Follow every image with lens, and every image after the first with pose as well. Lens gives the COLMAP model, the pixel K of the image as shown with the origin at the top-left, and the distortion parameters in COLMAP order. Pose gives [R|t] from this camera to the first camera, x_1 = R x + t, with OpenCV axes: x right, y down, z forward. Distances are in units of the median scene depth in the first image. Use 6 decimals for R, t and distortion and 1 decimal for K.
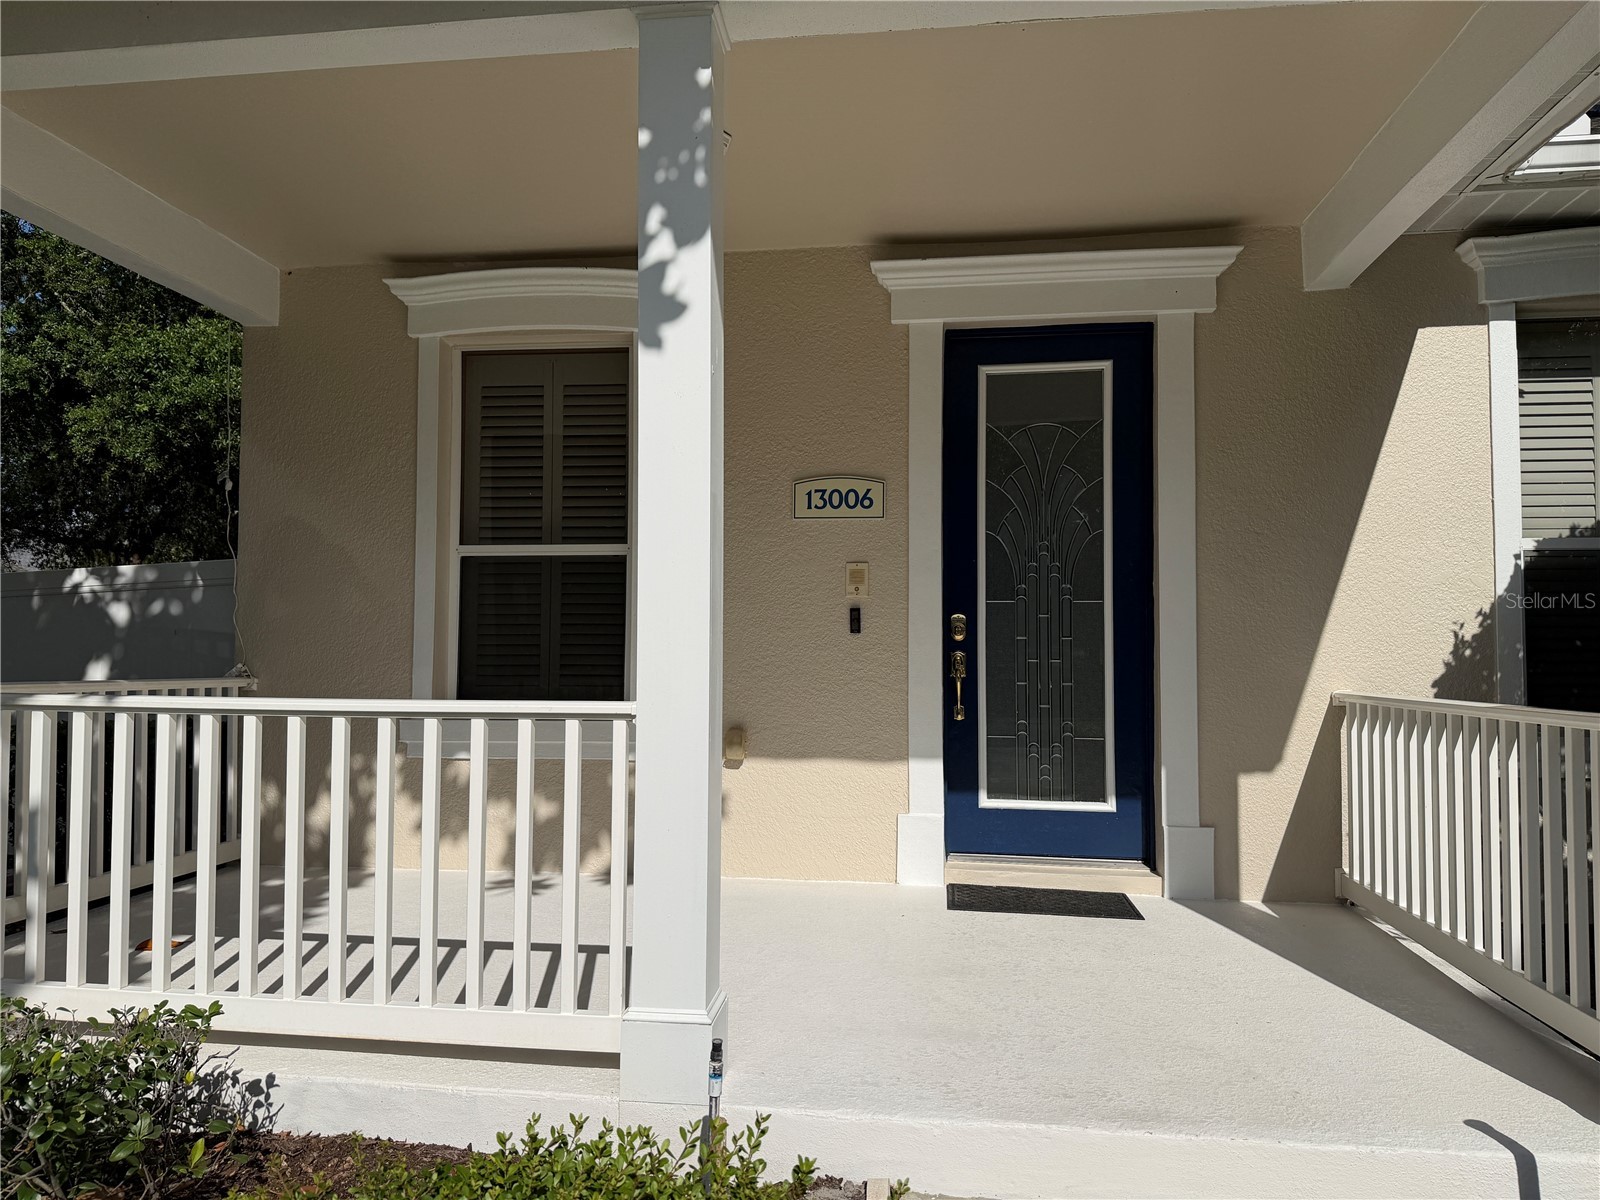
lens RADIAL K [[1098.0, 0, 800.0], [0, 1098.0, 600.0], [0, 0, 1]] dist [0.089263, -0.090211]
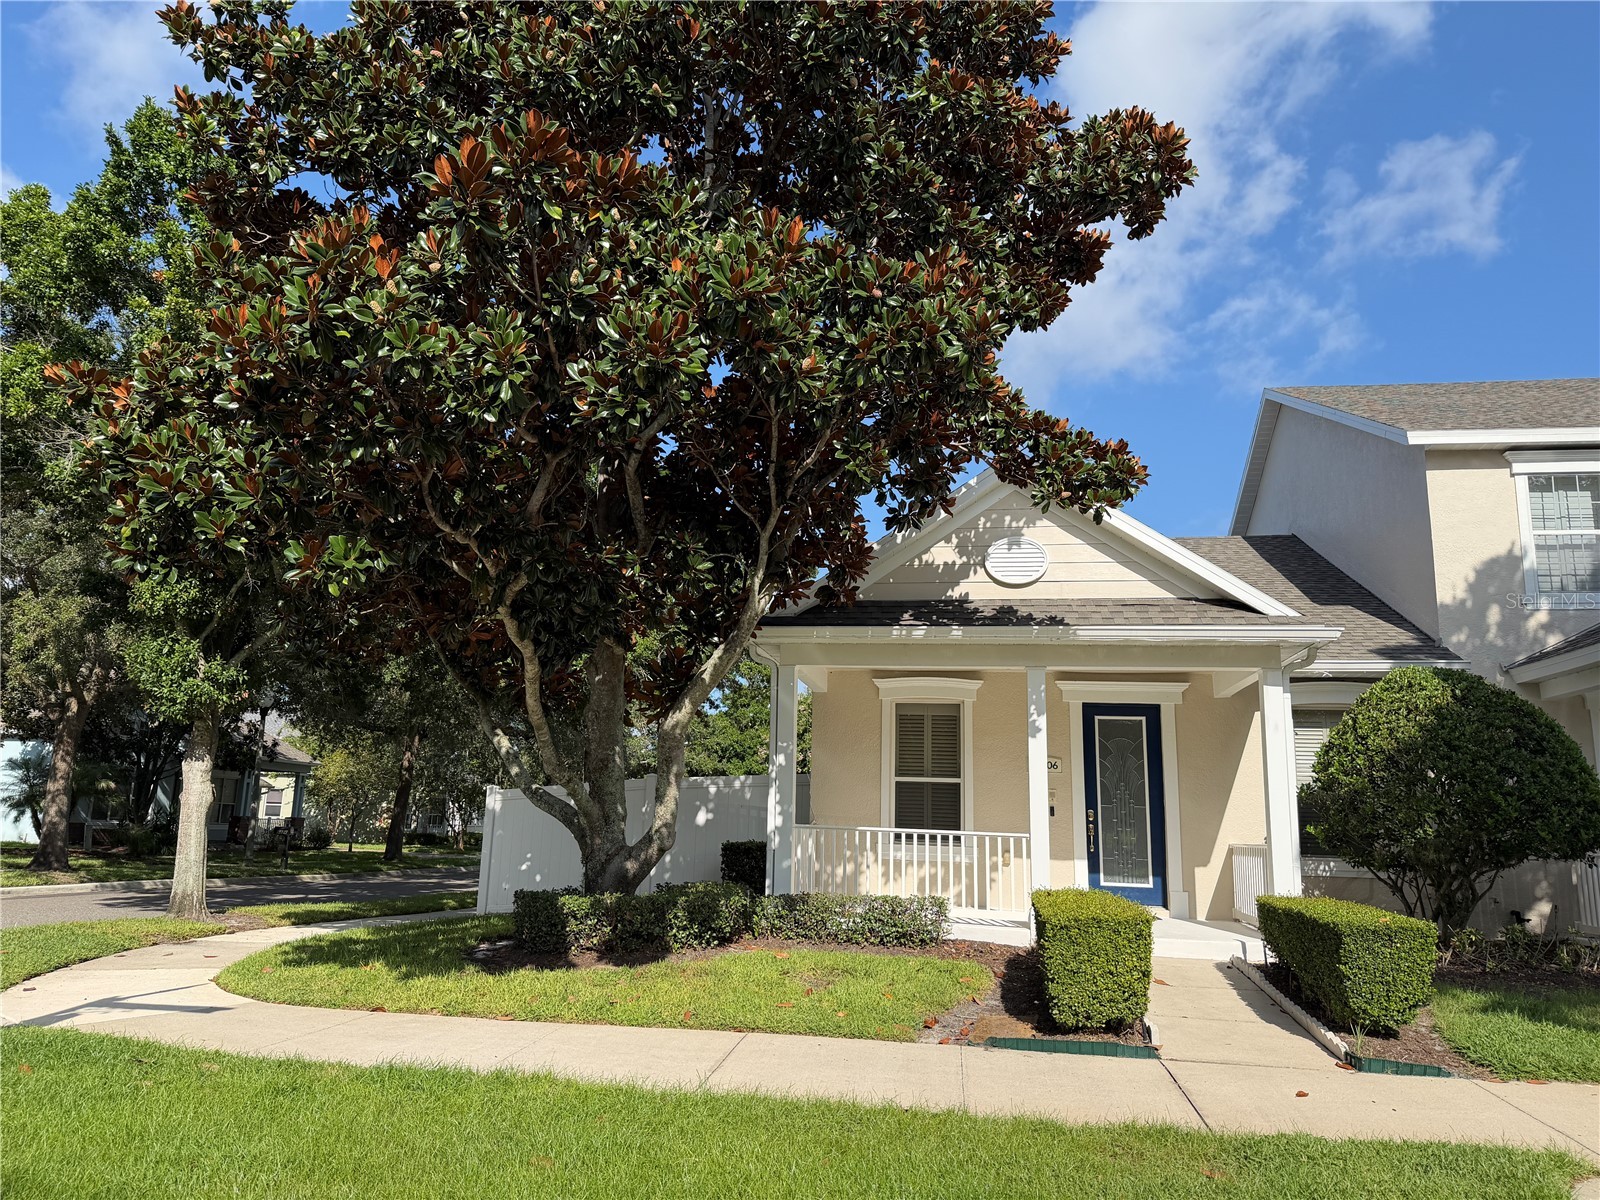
lens RADIAL K [[1098.0, 0, 800.0], [0, 1098.0, 600.0], [0, 0, 1]] dist [0.089263, -0.090211]
pose [[0.998486, 0.021537, -0.050605, -0.444636], [-0.031070, 0.980128, -0.195920, 0.062373], [0.045380, 0.197196, 0.979313, -1.802394]]
